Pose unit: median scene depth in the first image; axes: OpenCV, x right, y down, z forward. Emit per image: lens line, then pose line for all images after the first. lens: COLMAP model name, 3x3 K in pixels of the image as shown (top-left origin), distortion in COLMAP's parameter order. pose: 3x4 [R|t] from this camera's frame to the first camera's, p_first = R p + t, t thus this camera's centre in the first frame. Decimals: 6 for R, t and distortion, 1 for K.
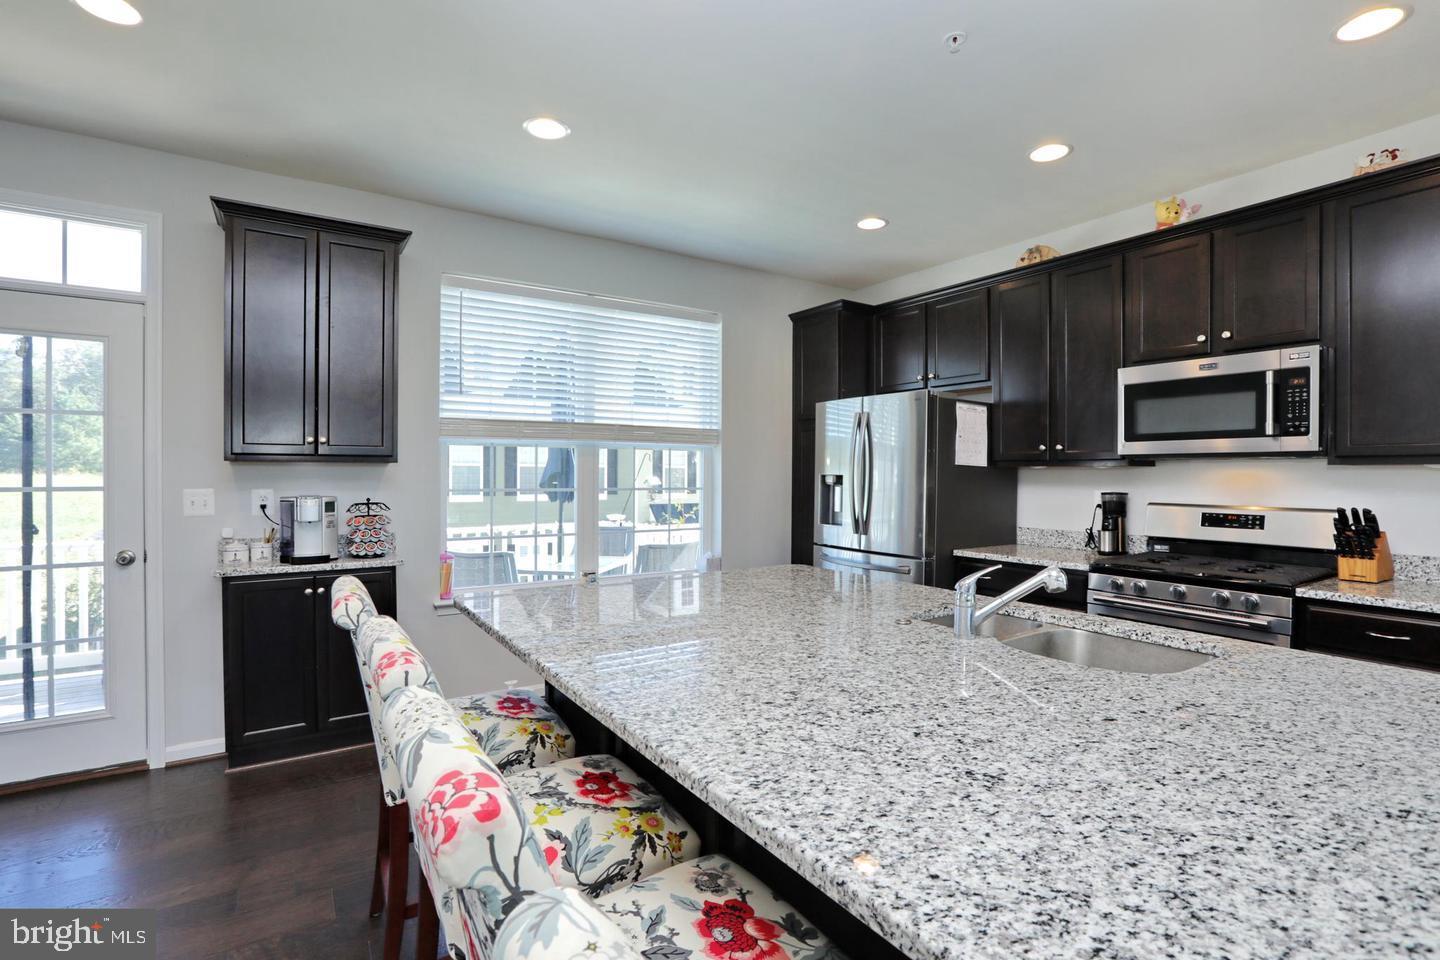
lens RADIAL K [[683.0, 0, 711.9], [0, 683.0, 477.8], [0, 0, 1]] dist [-0.044764, 0.011487]
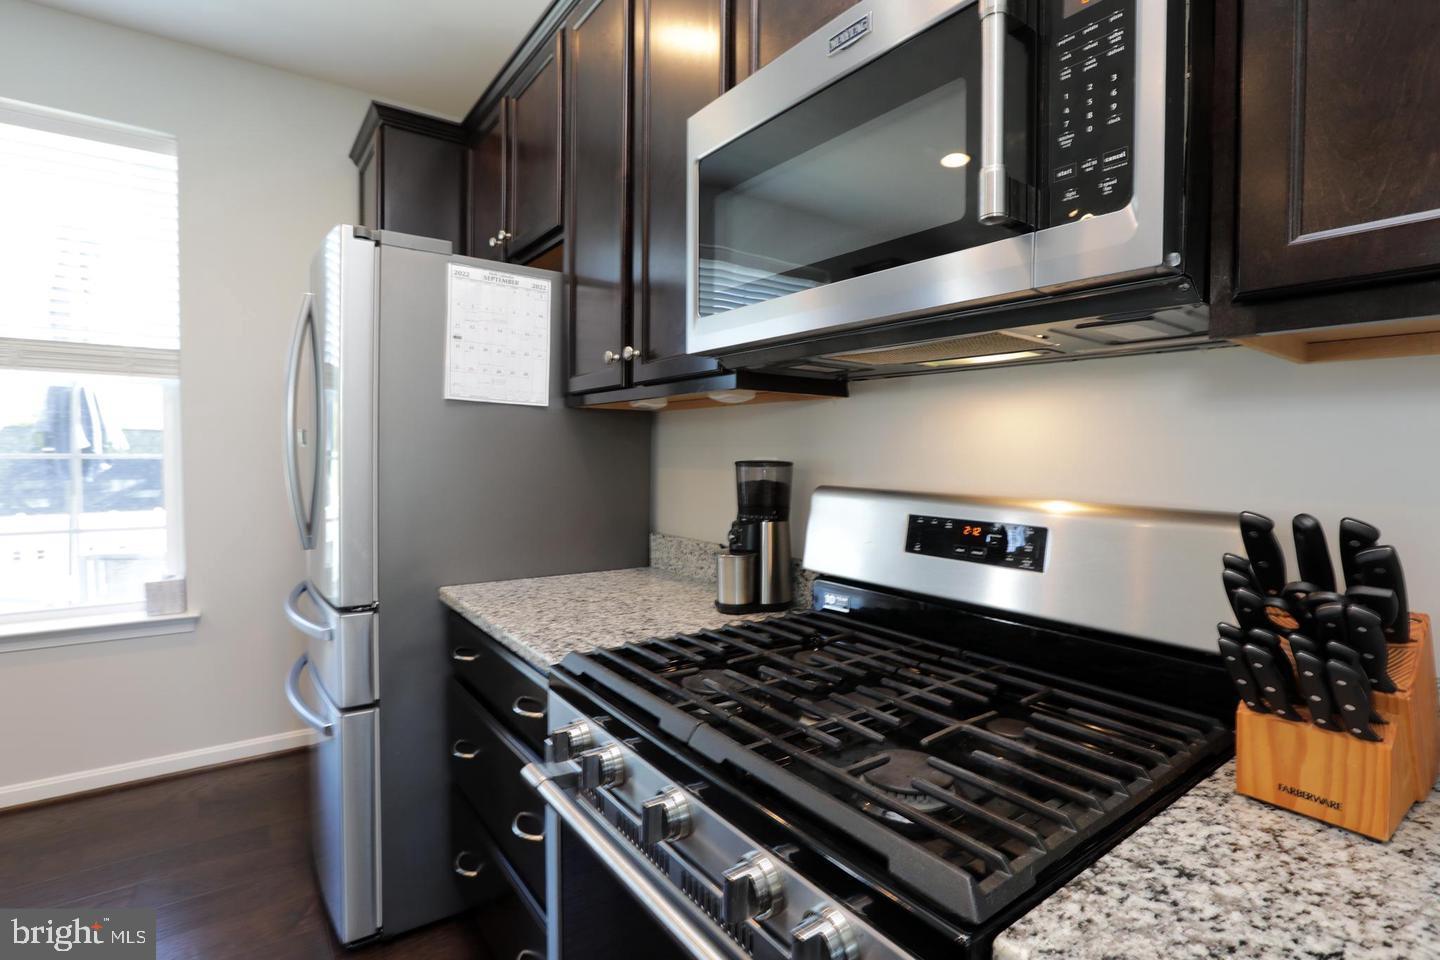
lens RADIAL K [[683.0, 0, 725.3], [0, 683.0, 482.5], [0, 0, 1]] dist [-0.044764, 0.011487]
pose [[0.998816, 0.003084, 0.048554, 0.630506], [-0.004874, 0.999311, 0.036788, 0.021700], [-0.048407, -0.036981, 0.998143, 0.648425]]
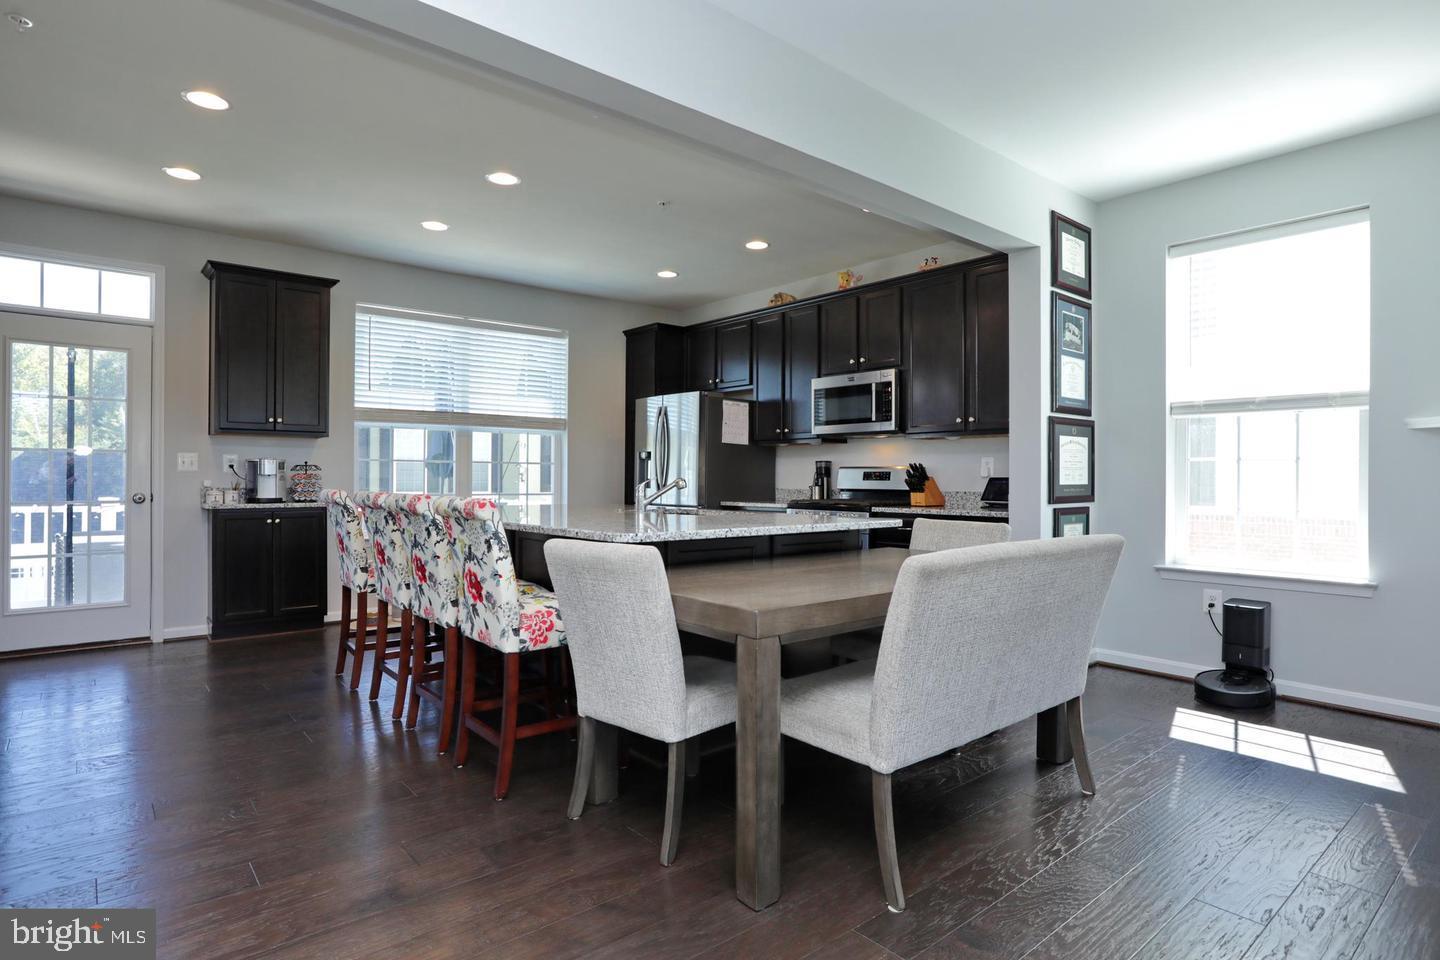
lens RADIAL K [[810.6, 0, 717.9], [0, 810.6, 472.4], [0, 0, 1]] dist [-0.007332, 0.000930]
pose [[0.993217, 0.000845, 0.116276, 0.177182], [0.000739, 0.999908, -0.013580, 0.081749], [-0.116277, 0.013574, 0.993124, -0.872017]]
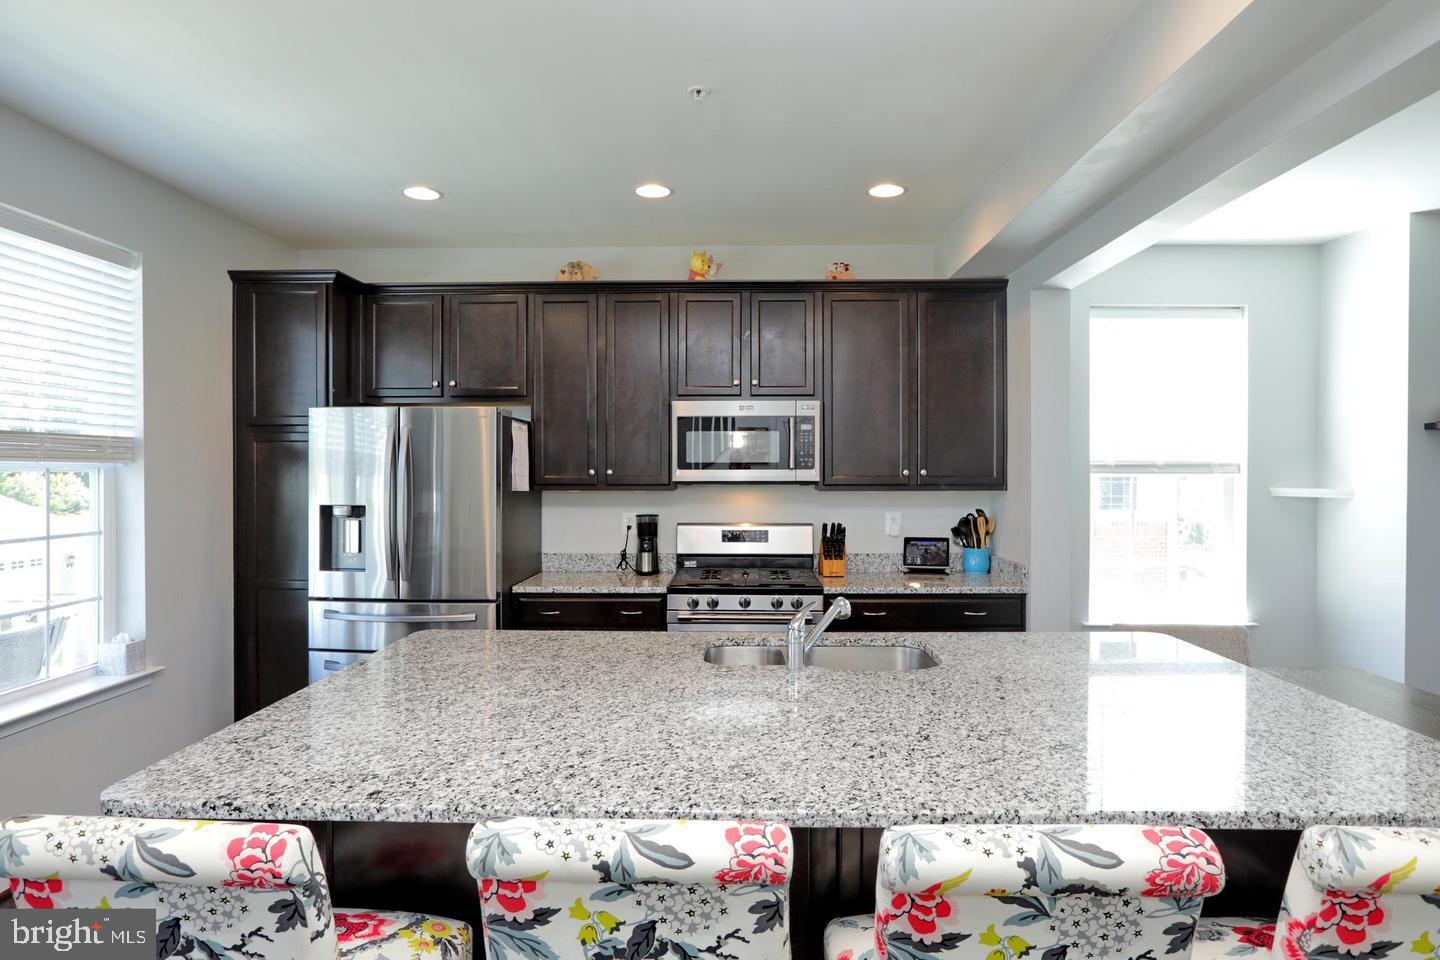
lens RADIAL K [[838.2, 0, 747.0], [0, 838.2, 473.8], [0, 0, 1]] dist [-0.023780, 0.009118]
pose [[0.551298, -0.010661, 0.834241, -0.467675], [0.007928, 0.999940, 0.007540, -0.057722], [-0.834271, 0.002457, 0.551349, 0.166760]]
